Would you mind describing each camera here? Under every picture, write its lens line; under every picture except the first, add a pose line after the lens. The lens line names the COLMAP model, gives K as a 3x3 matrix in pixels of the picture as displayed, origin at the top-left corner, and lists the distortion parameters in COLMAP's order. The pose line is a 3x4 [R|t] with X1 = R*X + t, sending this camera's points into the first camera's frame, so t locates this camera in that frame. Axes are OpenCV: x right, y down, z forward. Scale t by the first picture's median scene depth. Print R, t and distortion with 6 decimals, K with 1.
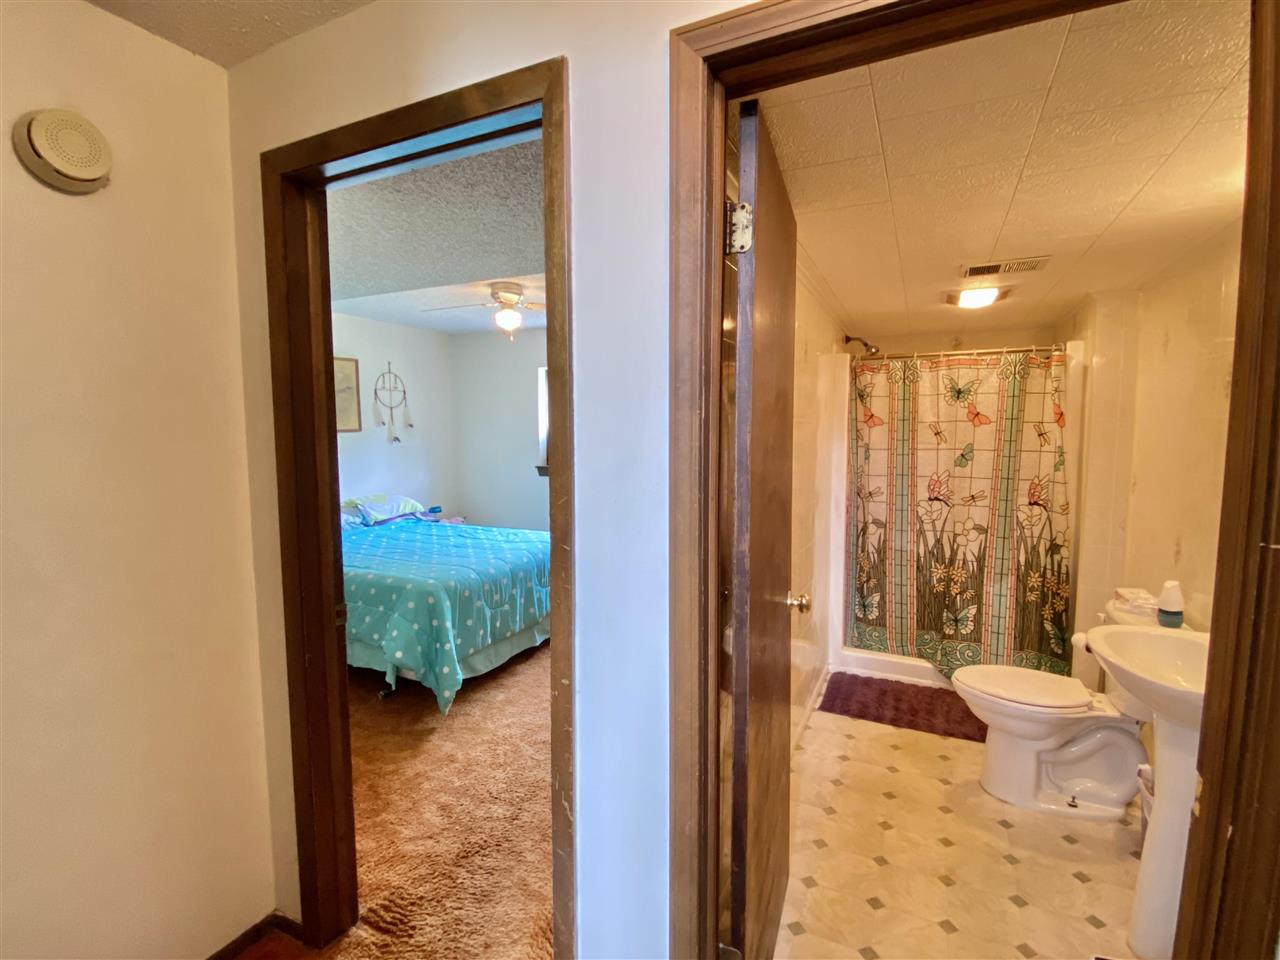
lens RADIAL K [[590.0, 0, 644.9], [0, 590.0, 480.0], [0, 0, 1]] dist [-0.021736, -0.001541]
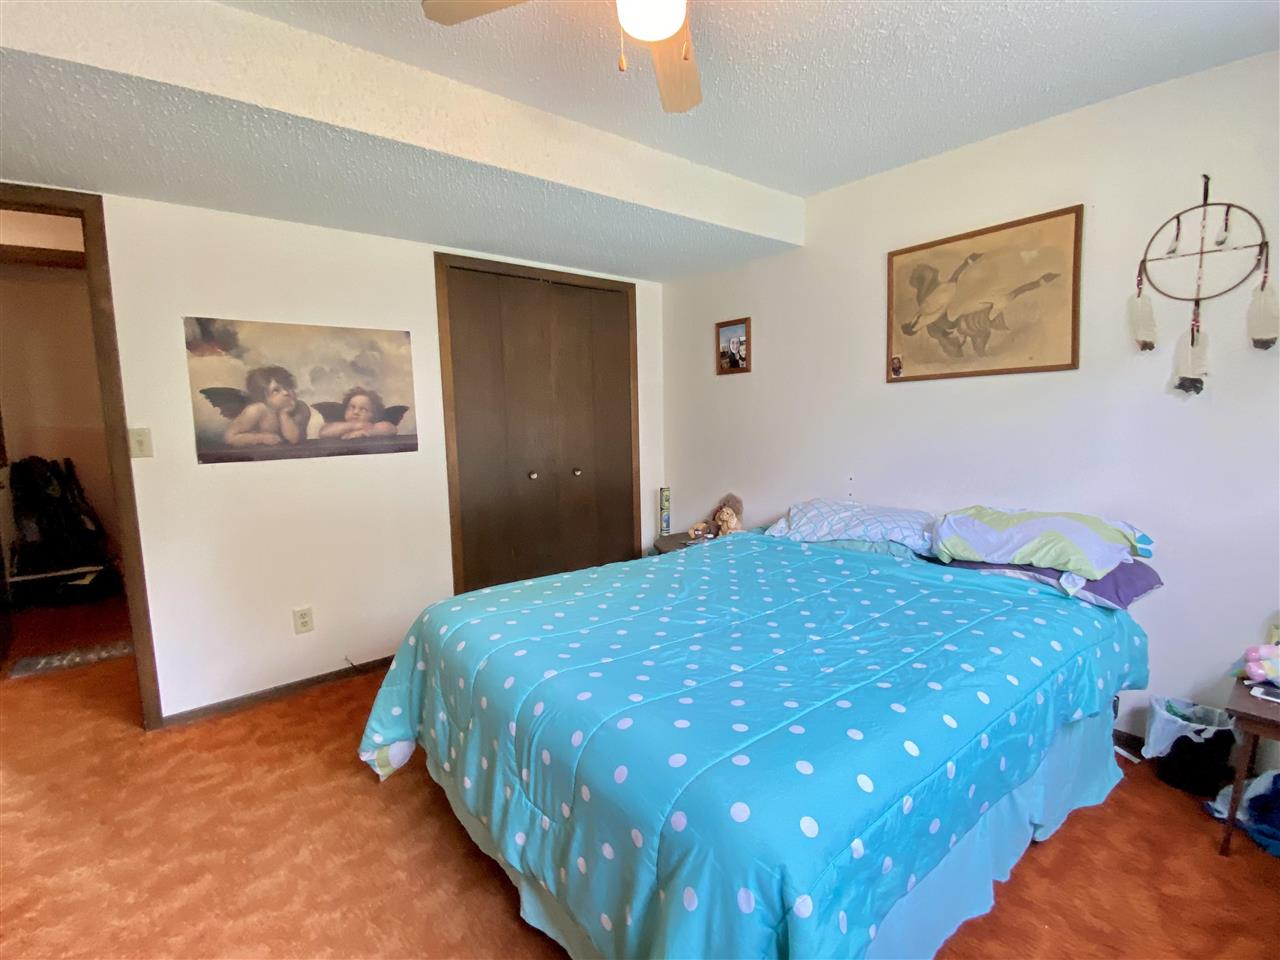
lens RADIAL K [[590.0, 0, 642.8], [0, 590.0, 481.8], [0, 0, 1]] dist [-0.021736, -0.001541]
pose [[-0.422408, 0.119847, -0.898448, 0.068415], [-0.056782, 0.985774, 0.158192, -0.050067], [0.904626, 0.117837, -0.409594, 0.904902]]
